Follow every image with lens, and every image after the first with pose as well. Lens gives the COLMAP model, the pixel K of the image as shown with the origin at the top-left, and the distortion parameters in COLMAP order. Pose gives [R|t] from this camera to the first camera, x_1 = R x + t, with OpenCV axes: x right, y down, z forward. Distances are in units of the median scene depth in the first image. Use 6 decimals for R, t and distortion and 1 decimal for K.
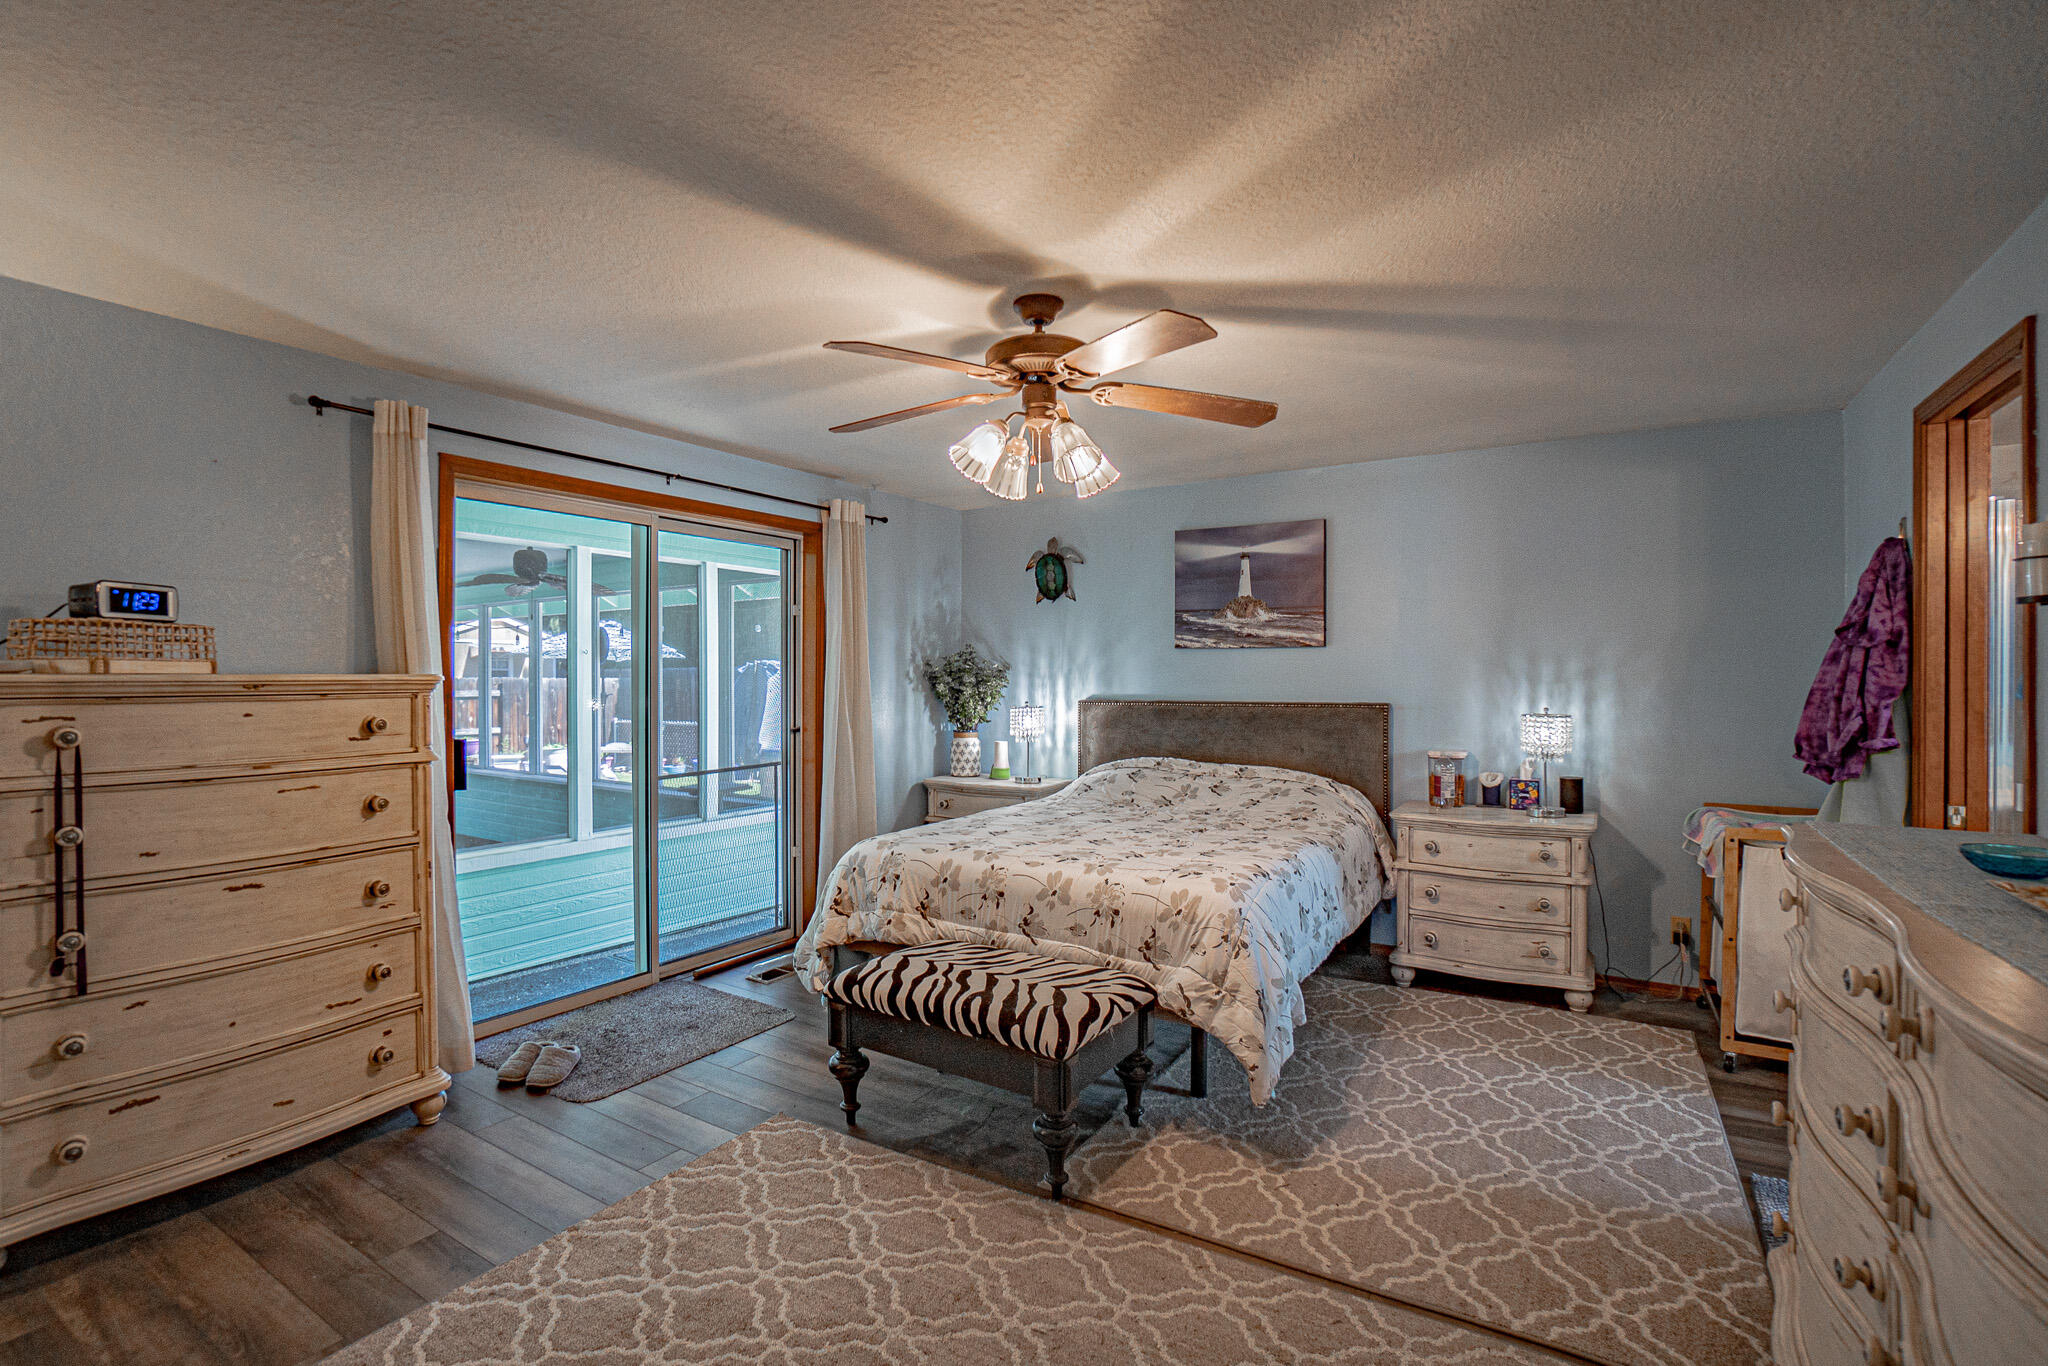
lens RADIAL K [[936.8, 0, 978.4], [0, 936.8, 683.2], [0, 0, 1]] dist [-0.037866, 0.000832]
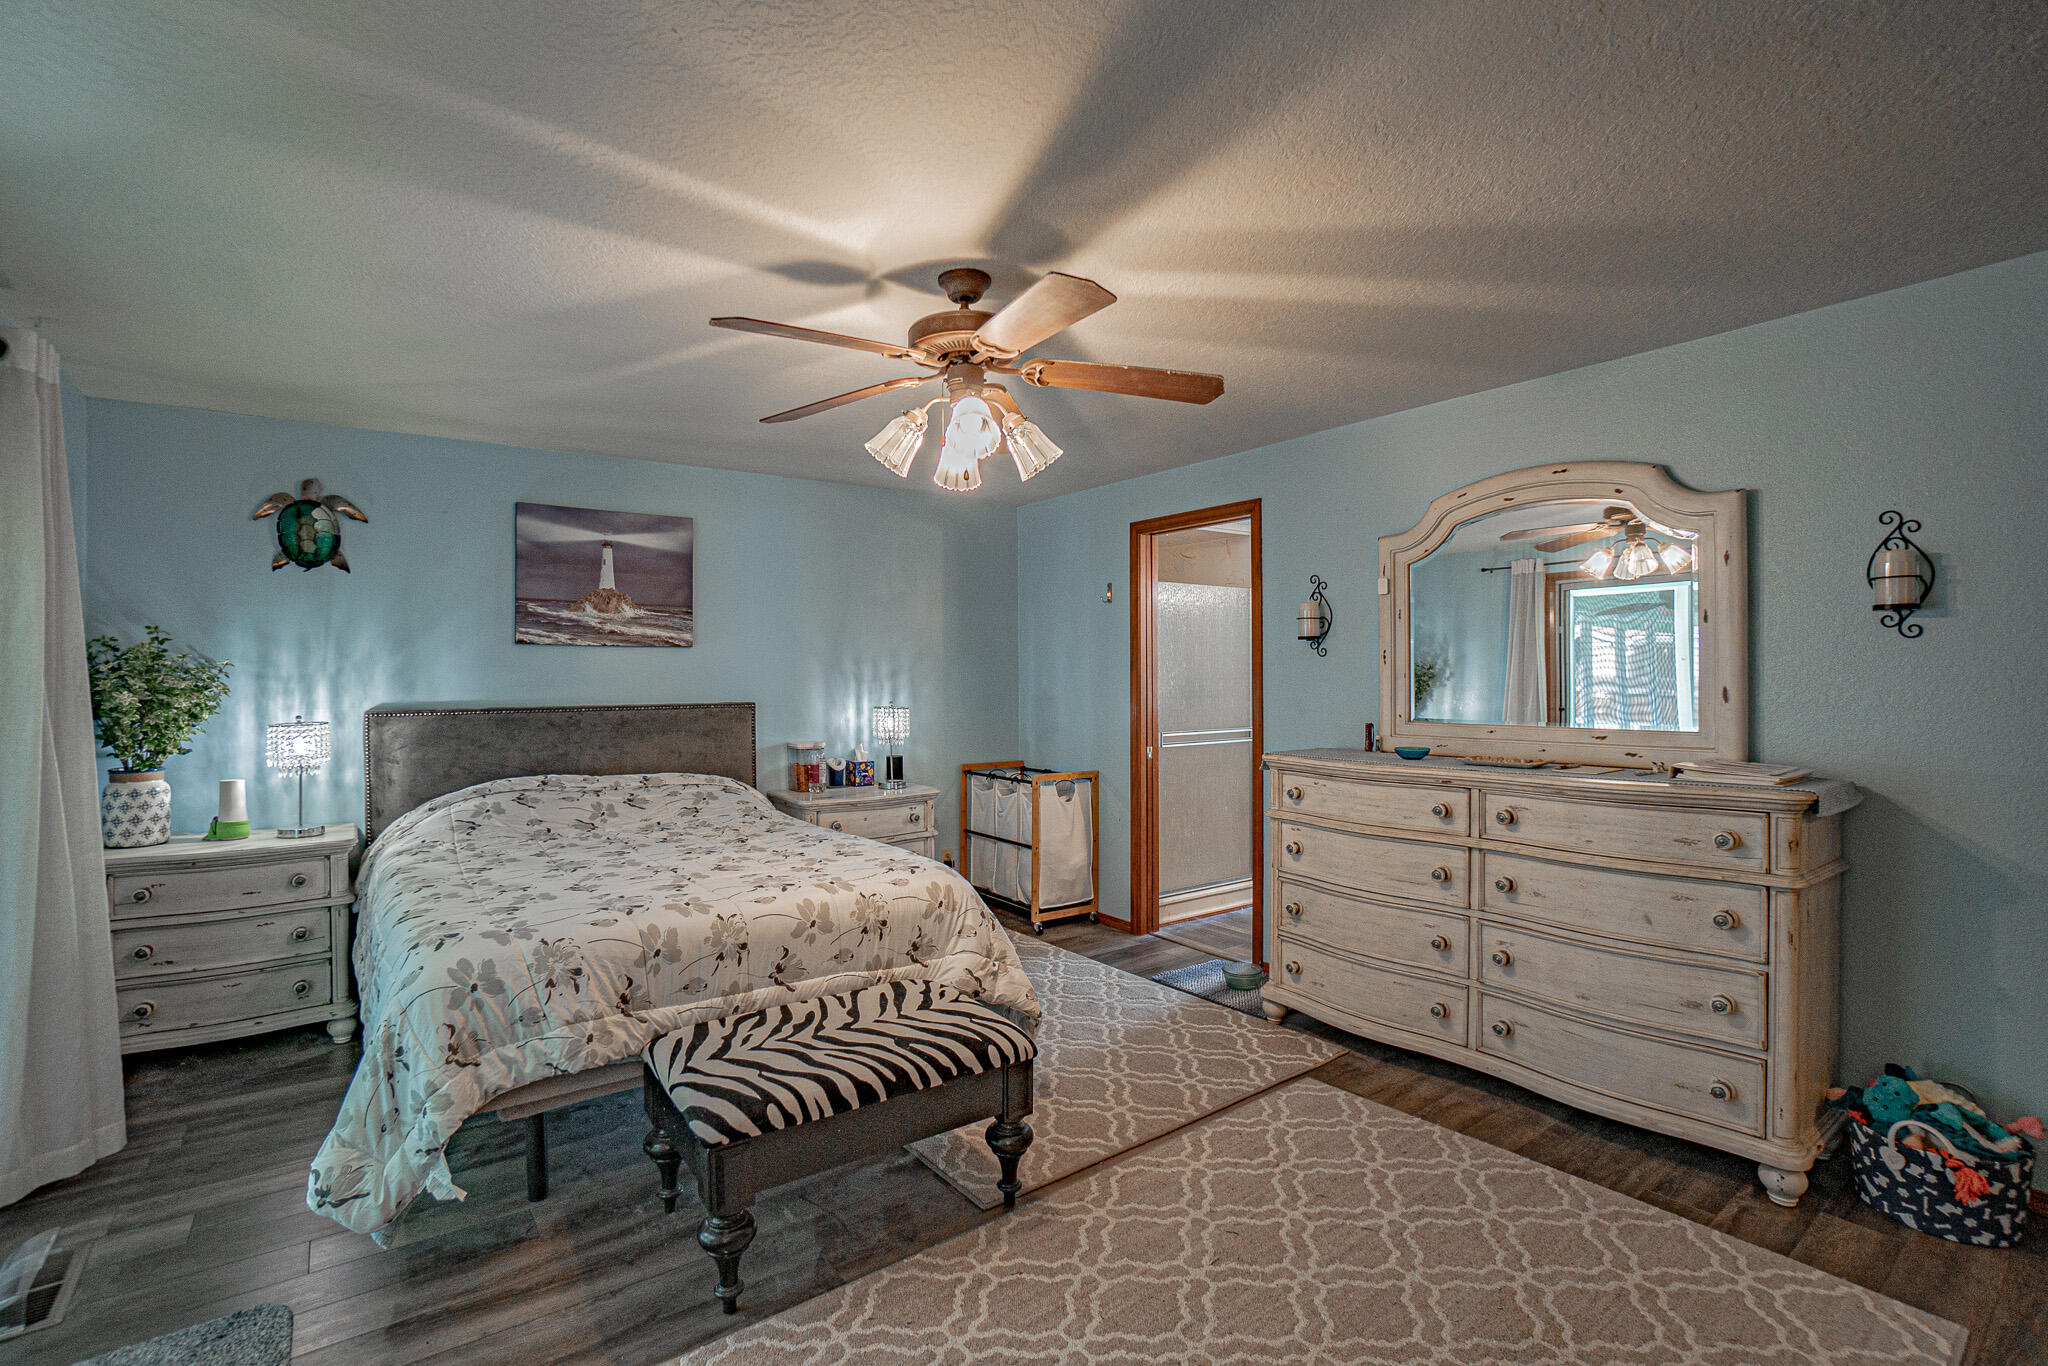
lens RADIAL K [[936.8, 0, 978.4], [0, 936.8, 683.2], [0, 0, 1]] dist [-0.037866, 0.000832]
pose [[0.366418, -0.007245, 0.930422, -0.462145], [0.010598, 0.999937, 0.003613, -0.001284], [-0.930390, 0.008537, 0.366472, 0.367552]]
